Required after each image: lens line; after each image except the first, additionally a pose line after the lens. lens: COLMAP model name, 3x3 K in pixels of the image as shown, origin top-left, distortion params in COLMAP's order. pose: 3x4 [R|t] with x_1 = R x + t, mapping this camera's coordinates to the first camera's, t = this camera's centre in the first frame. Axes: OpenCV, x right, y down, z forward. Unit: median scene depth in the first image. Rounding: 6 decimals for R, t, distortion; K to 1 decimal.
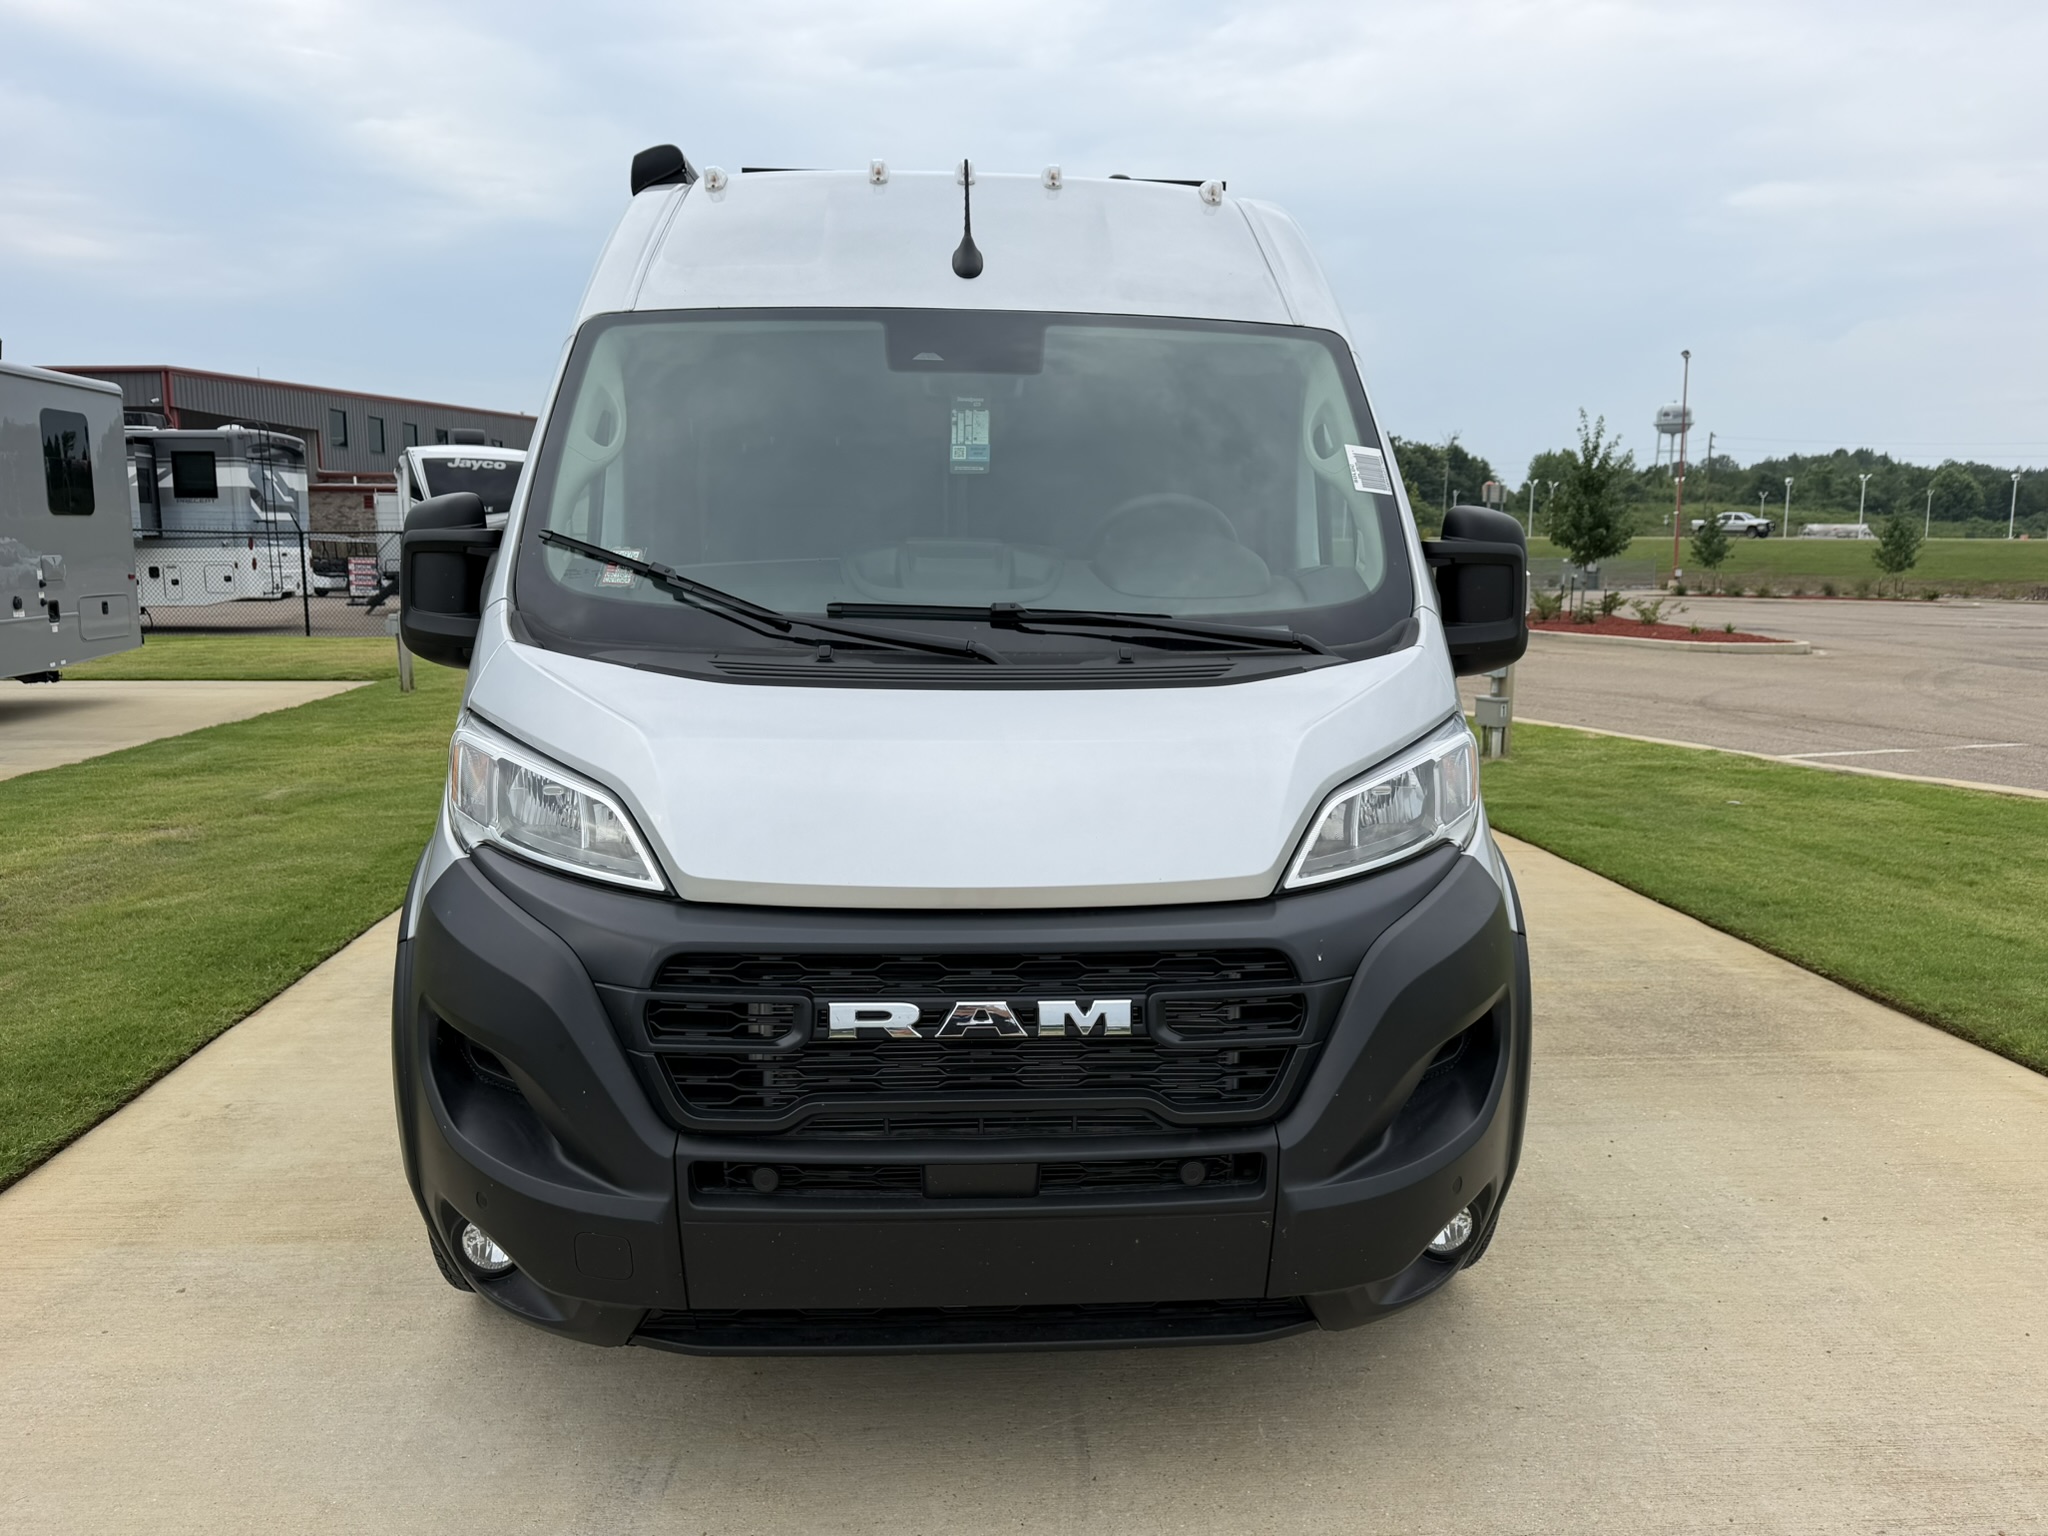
lens RADIAL K [[1456.6, 0, 1025.1], [0, 1456.6, 775.8], [0, 0, 1]] dist [-0.001758, -0.000835]
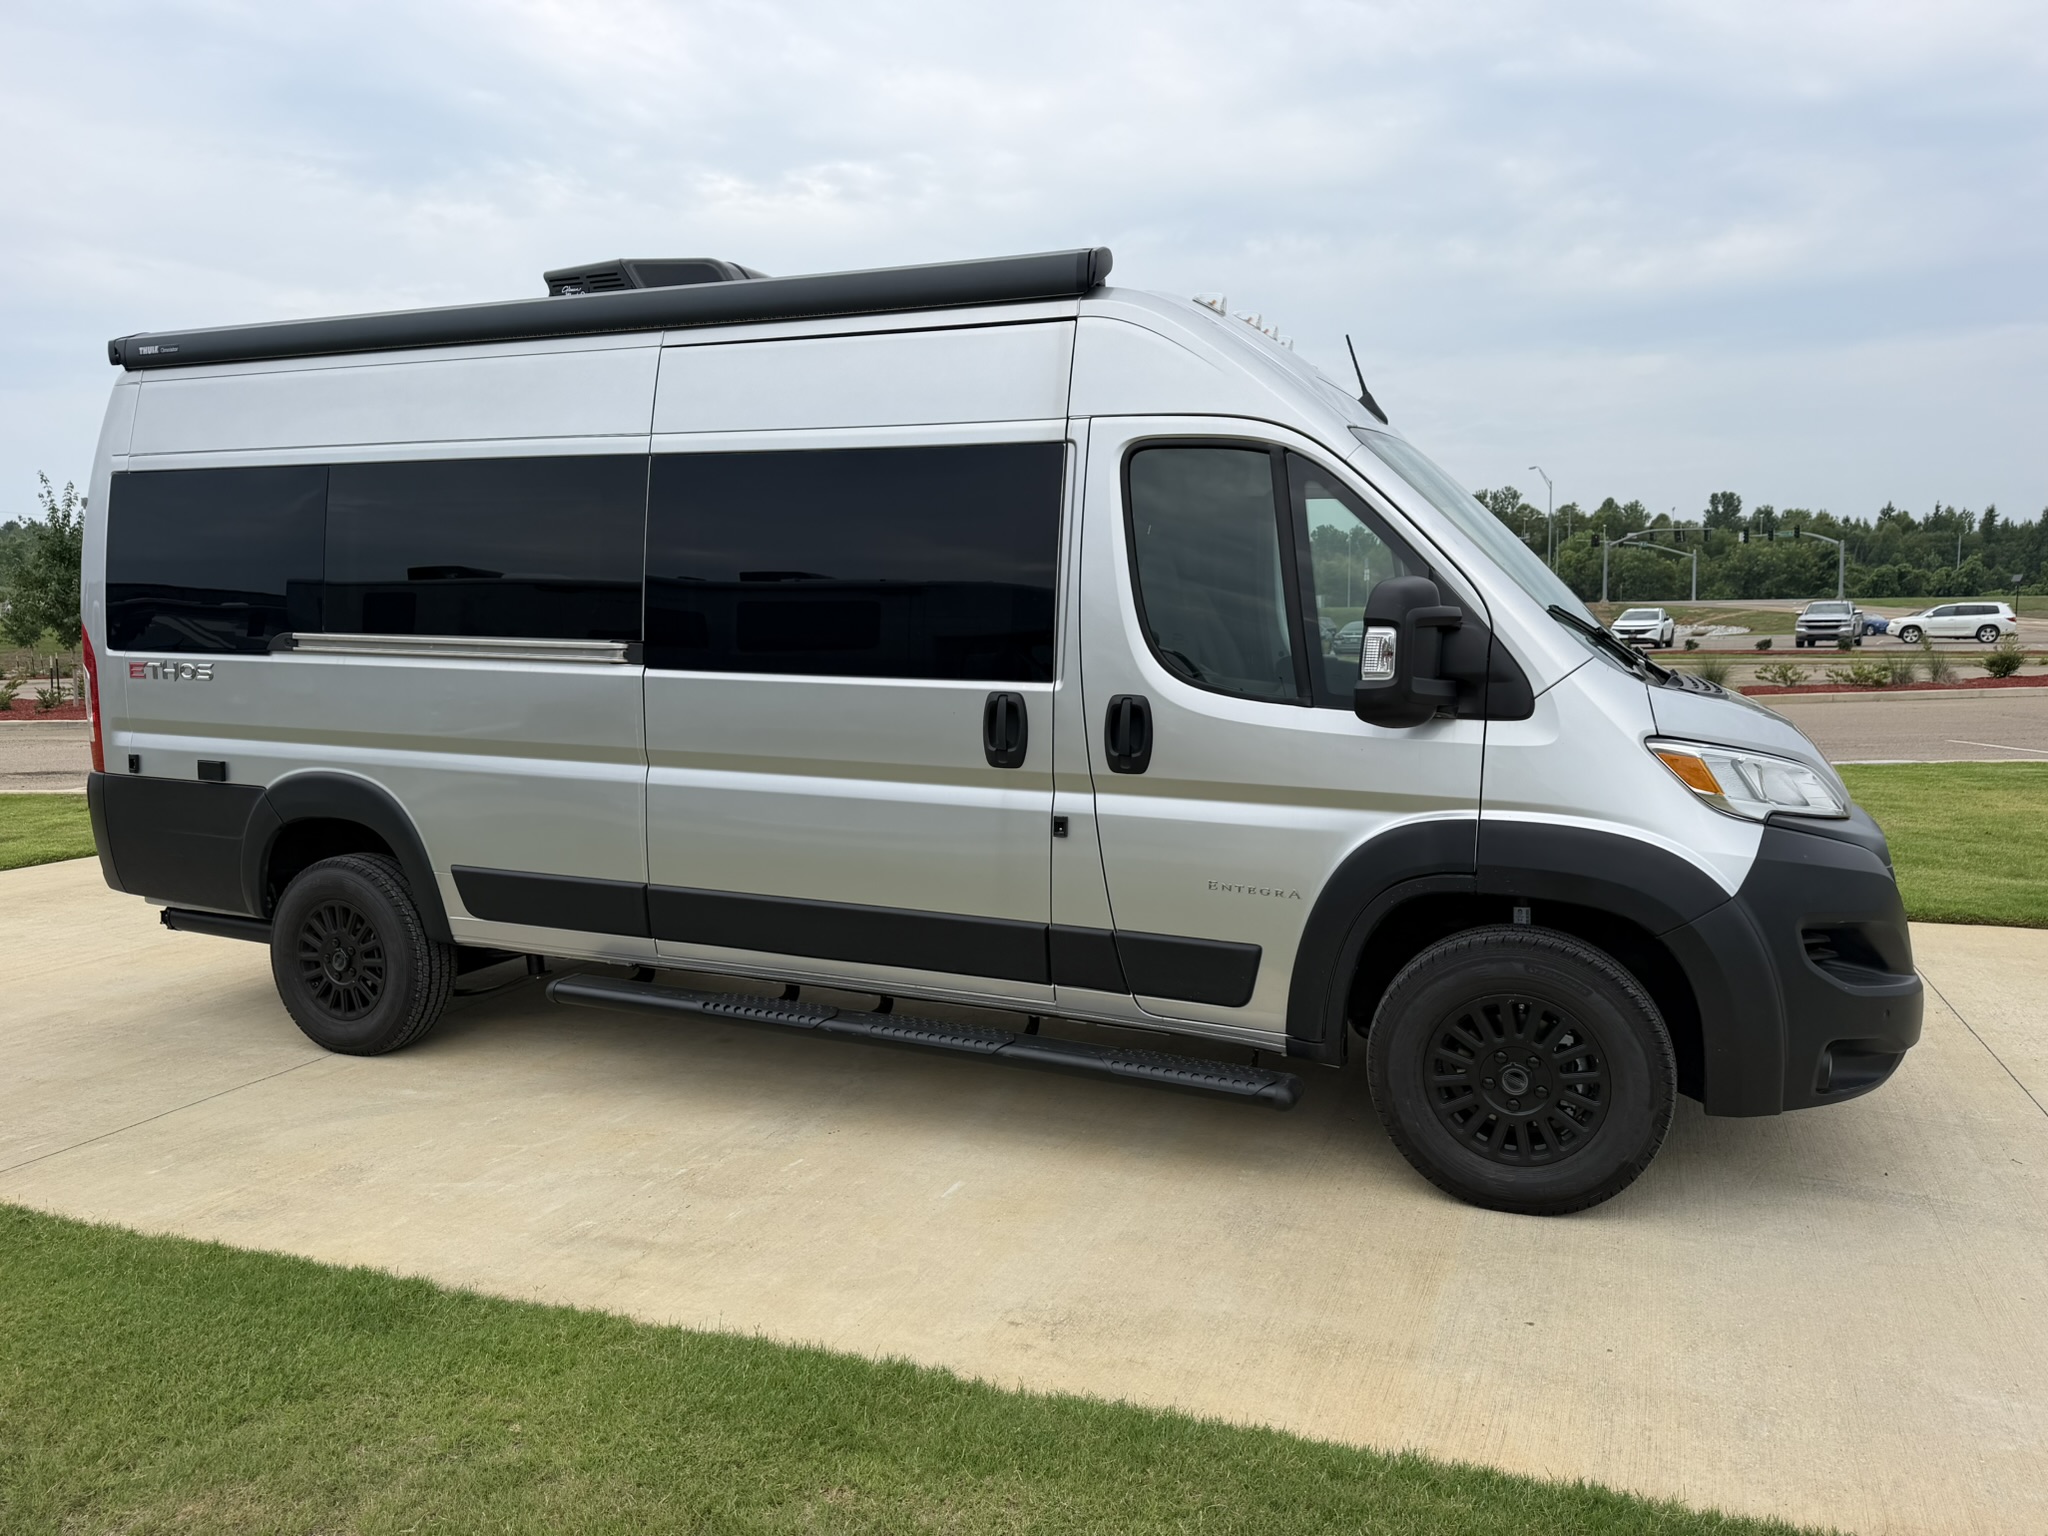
lens RADIAL K [[1456.6, 0, 1029.4], [0, 1456.6, 771.2], [0, 0, 1]] dist [-0.001758, -0.000835]
pose [[0.445267, -0.108822, 0.888761, -0.186889], [0.156597, 0.986753, 0.042365, -0.016113], [-0.881598, 0.120314, 0.456410, 0.090539]]
